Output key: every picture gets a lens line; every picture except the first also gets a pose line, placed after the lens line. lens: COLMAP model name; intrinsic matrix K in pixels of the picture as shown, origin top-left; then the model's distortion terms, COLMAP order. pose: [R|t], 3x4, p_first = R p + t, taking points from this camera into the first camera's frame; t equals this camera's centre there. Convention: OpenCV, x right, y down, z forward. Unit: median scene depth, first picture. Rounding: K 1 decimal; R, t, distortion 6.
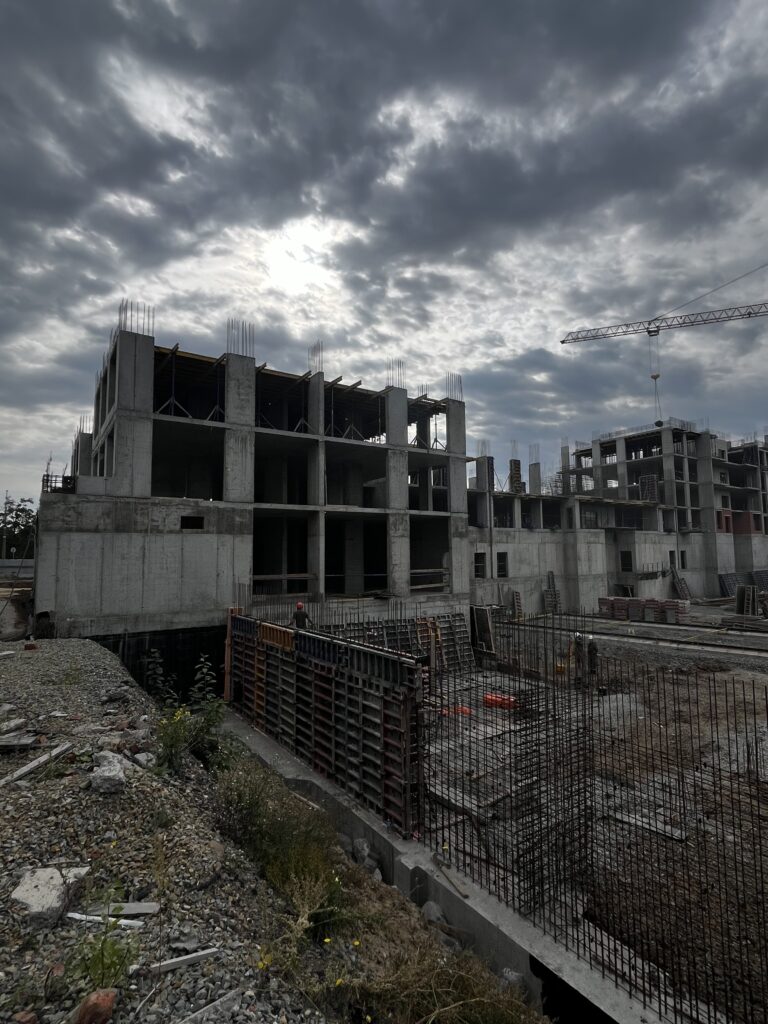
lens RADIAL K [[521.8, 0, 382.8], [0, 521.8, 510.2], [0, 0, 1]] dist [0.007765, -0.003659]
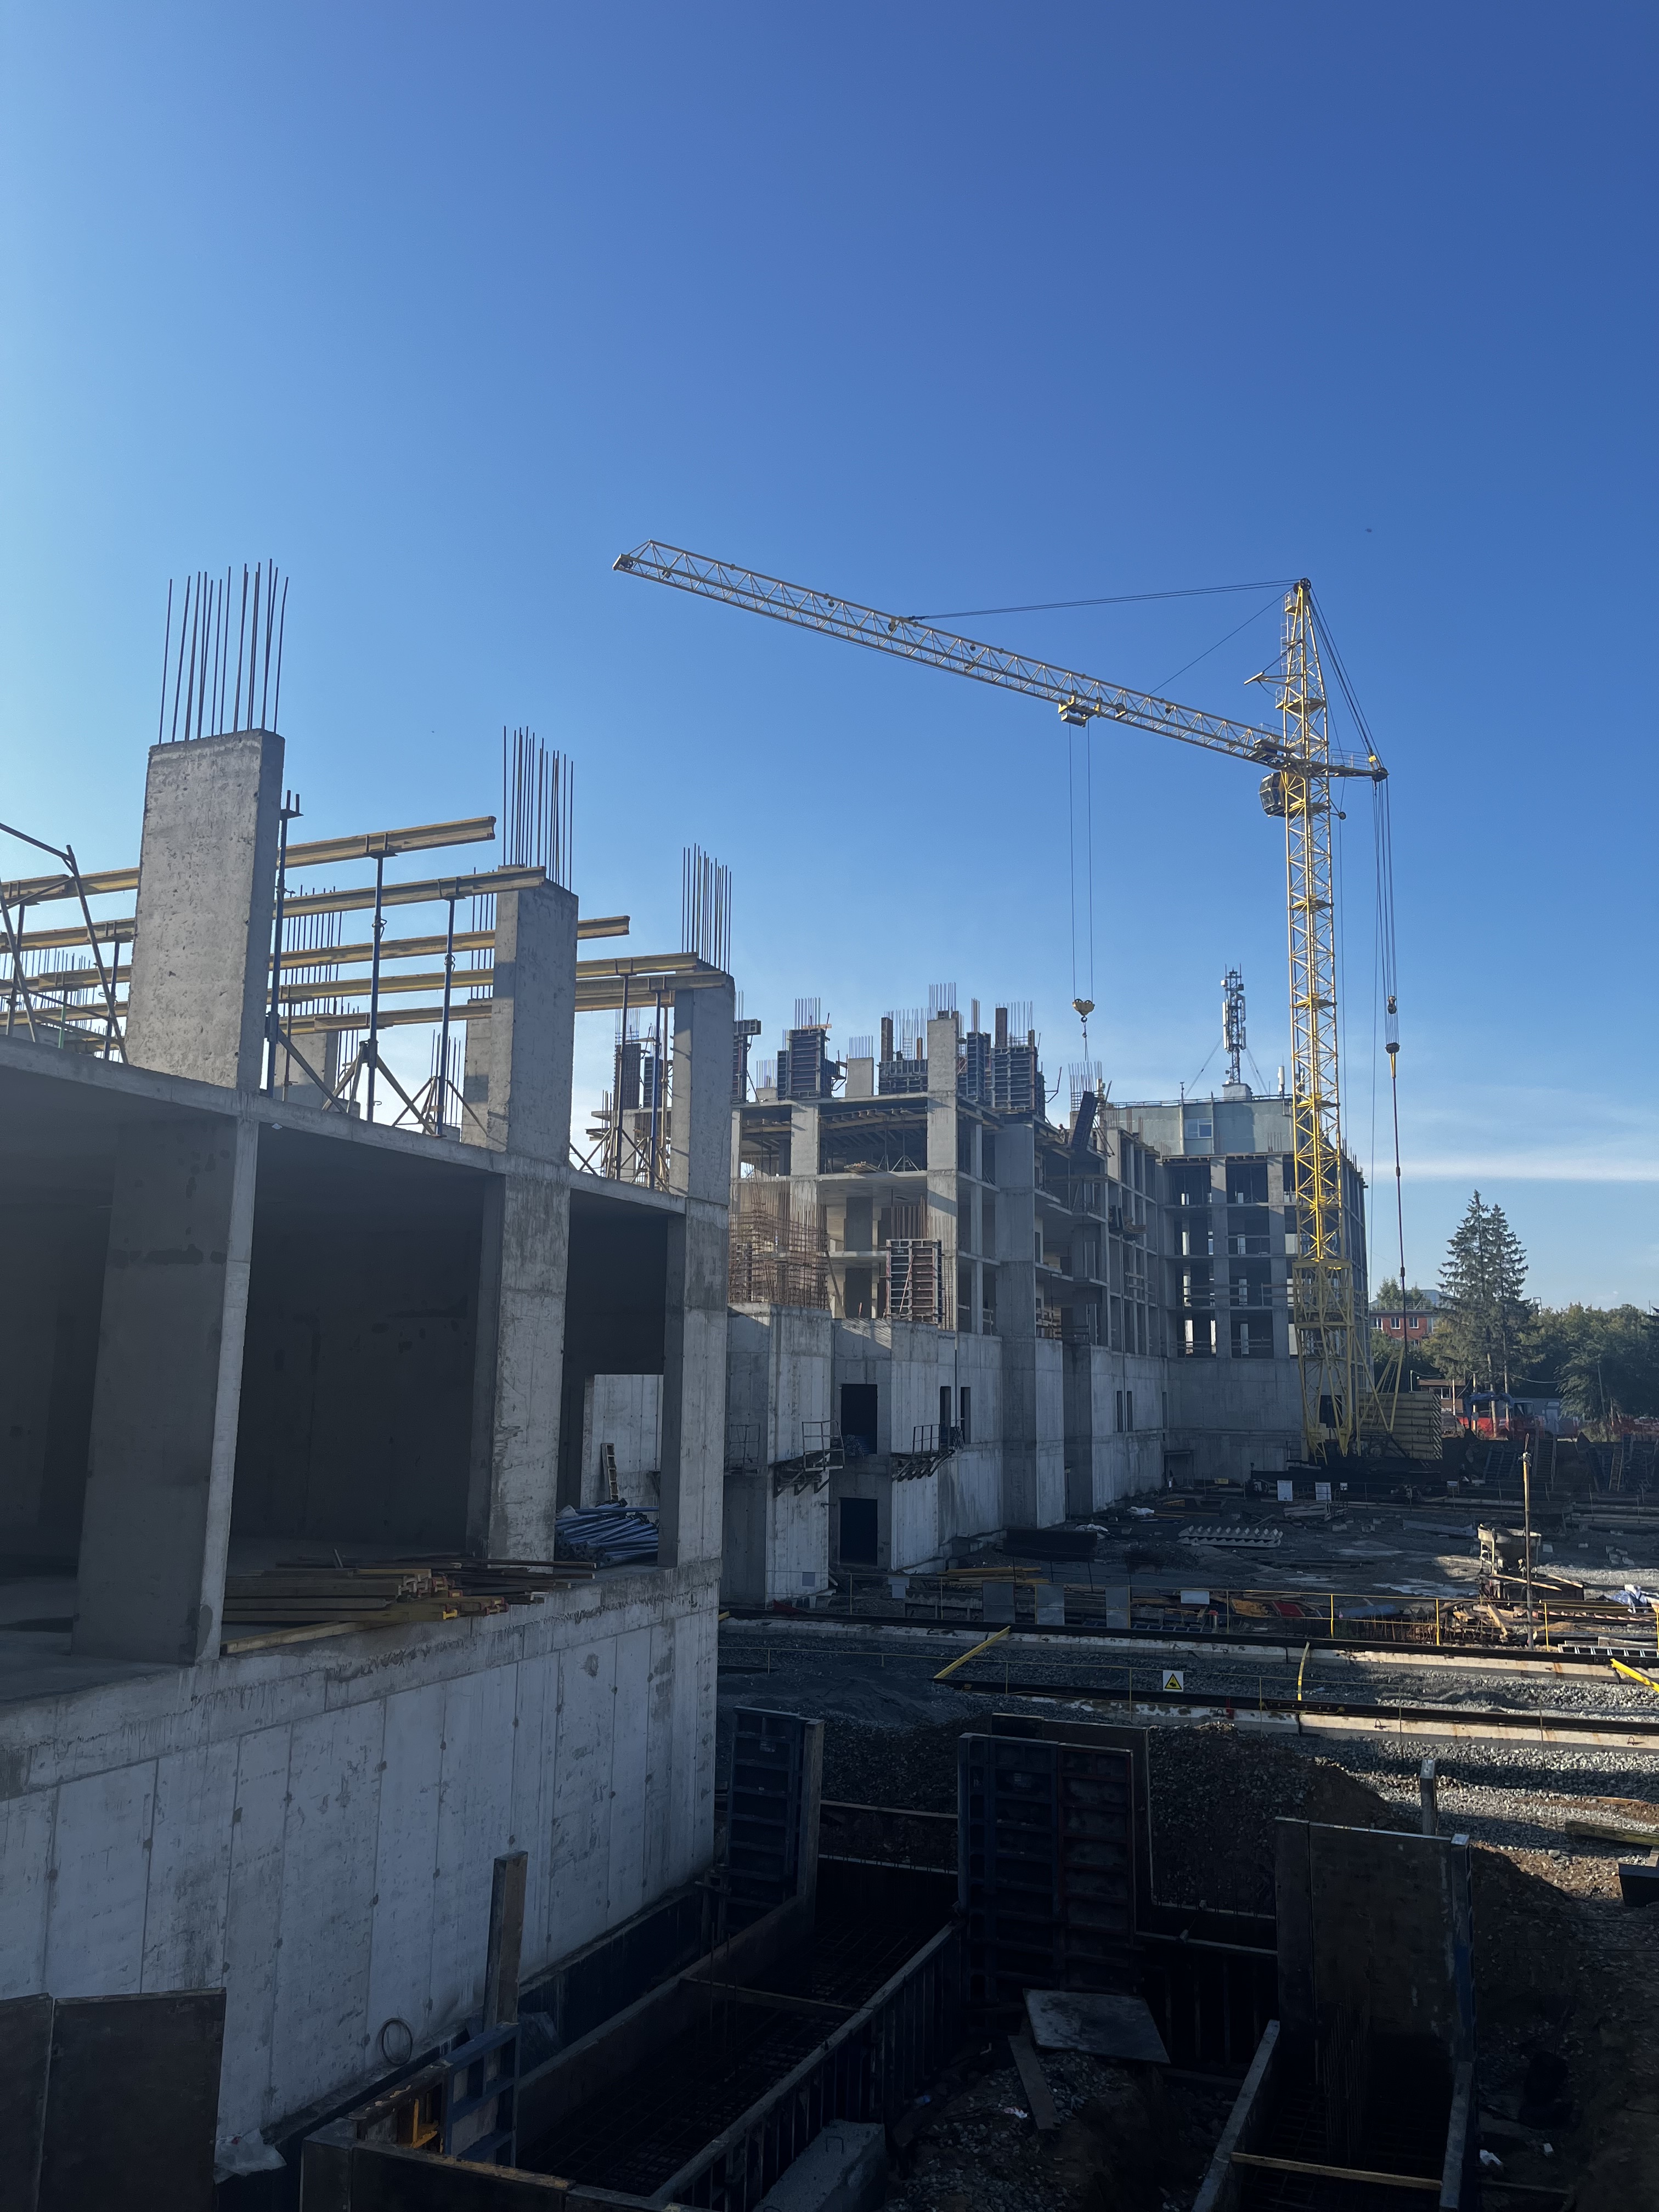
lens RADIAL K [[1677.9, 0, 814.1], [0, 1677.9, 1107.8], [0, 0, 1]] dist [0.064527, -0.075412]
pose [[0.837096, 0.112691, 0.535323, -0.226830], [-0.069966, 0.992571, -0.099540, 0.035283], [-0.542564, 0.045870, 0.838761, 0.367450]]
